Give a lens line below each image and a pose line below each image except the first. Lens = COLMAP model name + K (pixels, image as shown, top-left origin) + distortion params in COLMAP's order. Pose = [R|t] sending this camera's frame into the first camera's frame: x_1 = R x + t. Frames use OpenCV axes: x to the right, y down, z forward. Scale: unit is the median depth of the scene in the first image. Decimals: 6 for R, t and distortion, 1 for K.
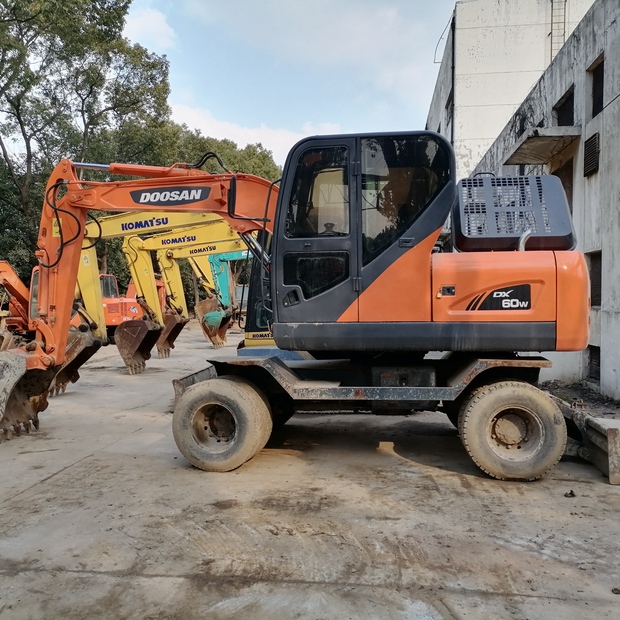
lens RADIAL K [[626.4, 0, 310.0], [0, 626.4, 310.0], [0, 0, 1]] dist [0.043425, -0.013347]
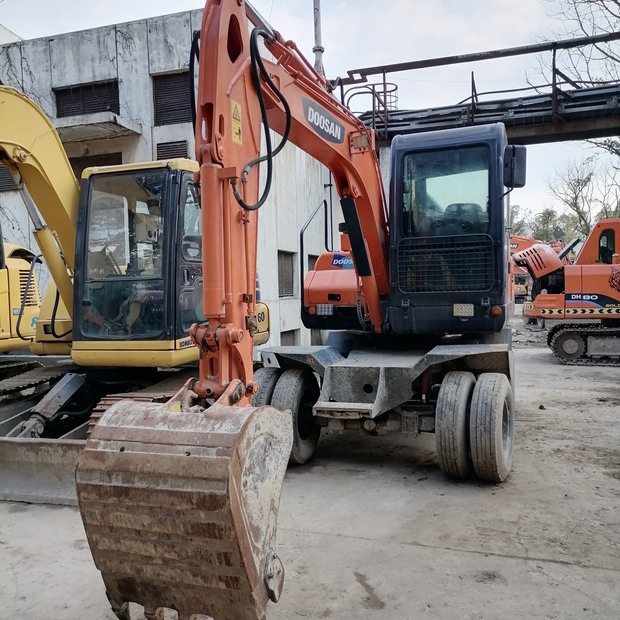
lens RADIAL K [[624.4, 0, 310.0], [0, 624.4, 310.0], [0, 0, 1]] dist [0.038260, -0.023761]
pose [[0.191481, -0.029111, 0.981065, -1.117493], [0.040970, 0.998926, 0.021645, -0.005407], [-0.980641, 0.036050, 0.192468, 1.161686]]
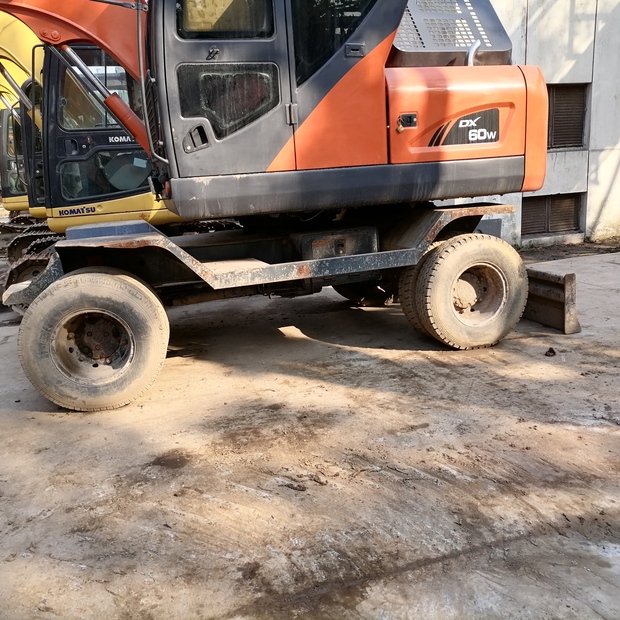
lens RADIAL K [[624.4, 0, 310.0], [0, 624.4, 310.0], [0, 0, 1]] dist [0.038260, -0.023761]
pose [[0.900147, -0.142197, 0.411722, -0.227957], [0.059634, 0.976544, 0.206893, 0.028855], [-0.431485, -0.161681, 0.887514, 0.348725]]
